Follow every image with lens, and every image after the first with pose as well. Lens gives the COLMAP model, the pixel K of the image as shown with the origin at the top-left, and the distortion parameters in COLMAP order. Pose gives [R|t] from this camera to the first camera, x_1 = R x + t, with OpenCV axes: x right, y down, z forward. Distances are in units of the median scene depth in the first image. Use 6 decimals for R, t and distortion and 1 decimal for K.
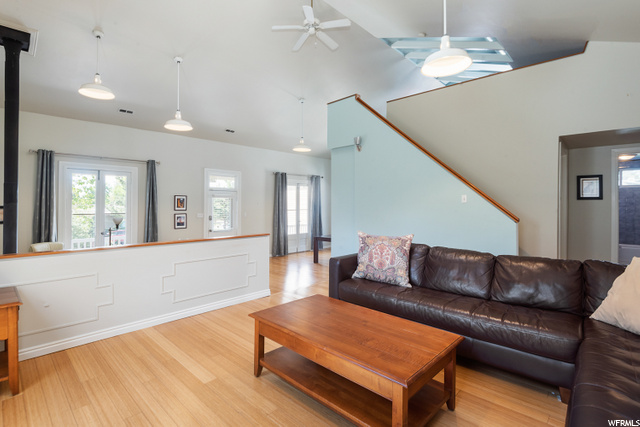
lens RADIAL K [[314.1, 0, 316.7], [0, 314.1, 209.3], [0, 0, 1]] dist [0.018741, -0.019627]
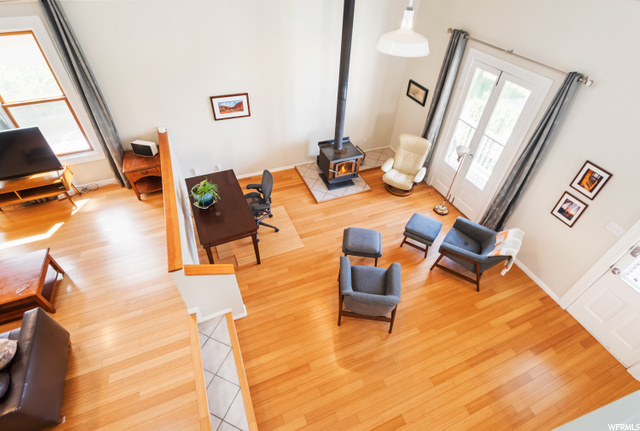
lens RADIAL K [[314.1, 0, 323.0], [0, 314.1, 213.7], [0, 0, 1]] dist [0.018741, -0.019627]
pose [[-0.390471, 0.621375, -0.679283, 0.066583], [-0.036659, 0.726778, 0.685893, -0.287825], [0.919885, 0.292723, -0.261007, 0.772860]]
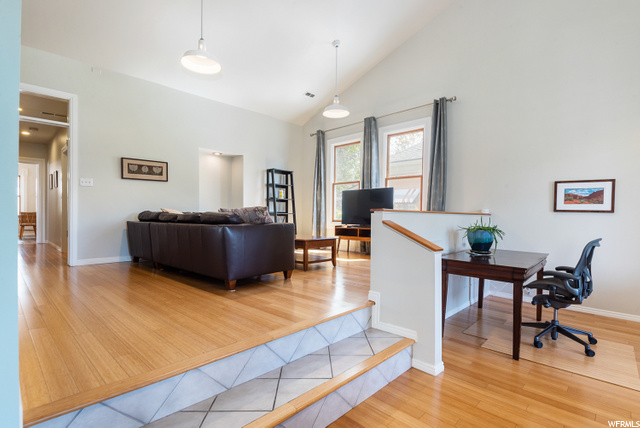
lens RADIAL K [[314.1, 0, 314.1], [0, 314.1, 219.5], [0, 0, 1]] dist [0.018741, -0.019627]
pose [[-0.999952, -0.007208, 0.006636, -0.017523], [-0.007095, 0.999831, 0.016966, 0.040200], [-0.006757, 0.016918, -0.999834, 0.866495]]
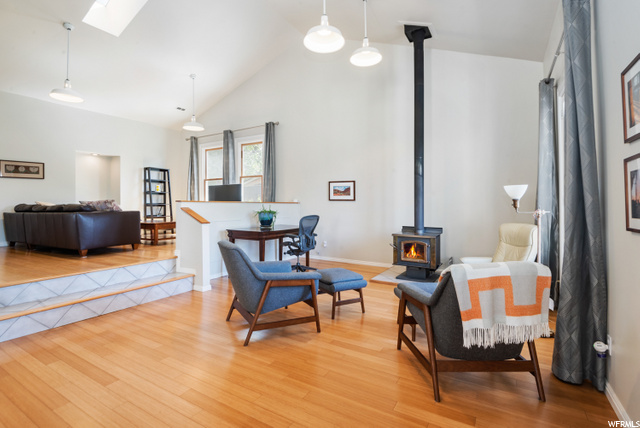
lens RADIAL K [[314.1, 0, 319.5], [0, 314.1, 201.2], [0, 0, 1]] dist [0.018741, -0.019627]
pose [[-0.972932, 0.005669, -0.231022, -0.198985], [0.007854, 0.999933, -0.008537, 0.041981], [0.230958, -0.010120, -0.972911, 1.140719]]
